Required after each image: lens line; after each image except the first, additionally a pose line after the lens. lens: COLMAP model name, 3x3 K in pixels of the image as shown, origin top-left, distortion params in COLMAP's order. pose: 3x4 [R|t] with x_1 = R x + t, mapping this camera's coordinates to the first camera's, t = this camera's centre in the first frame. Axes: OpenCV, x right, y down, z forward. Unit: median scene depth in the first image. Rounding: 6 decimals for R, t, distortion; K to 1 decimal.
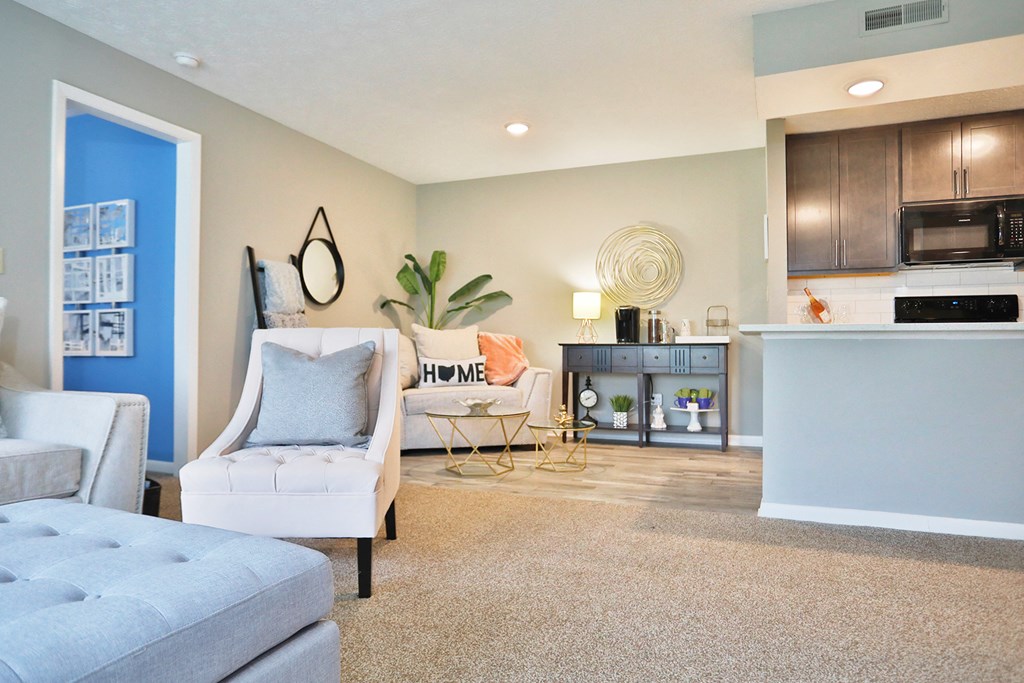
lens RADIAL K [[670.0, 0, 512.0], [0, 670.0, 341.5], [0, 0, 1]] dist [-0.000738, -0.000439]
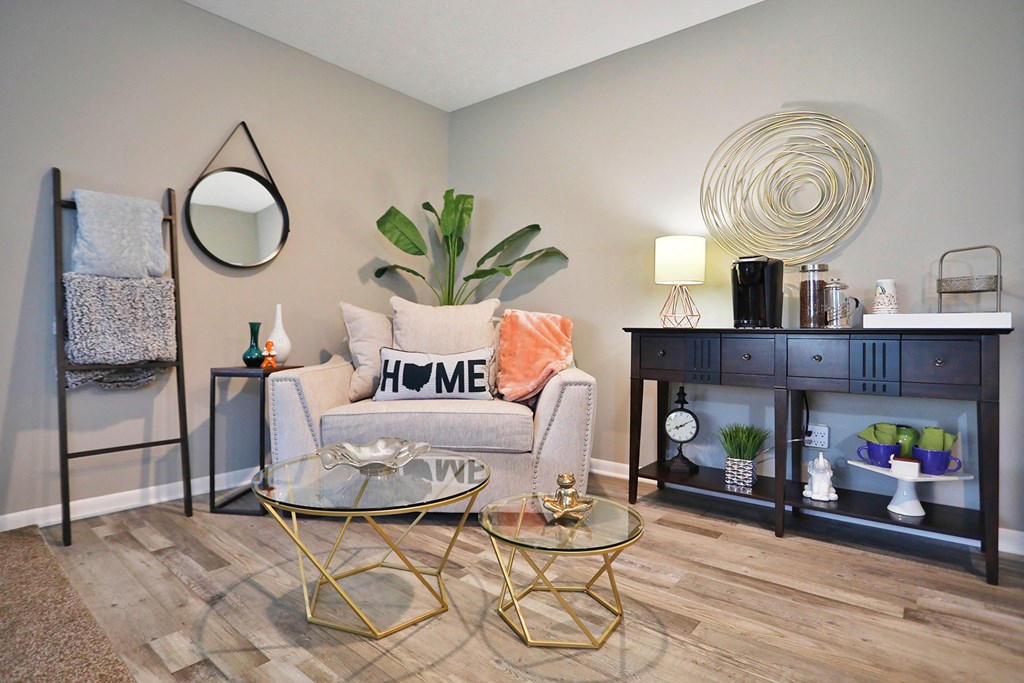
lens RADIAL K [[521.4, 0, 507.3], [0, 521.4, 330.7], [0, 0, 1]] dist [-0.071700, 0.047484]
pose [[0.946216, 0.007251, -0.323455, 0.120170], [-0.005913, 0.999969, 0.005118, 0.003752], [0.323482, -0.002930, 0.946230, 0.566572]]
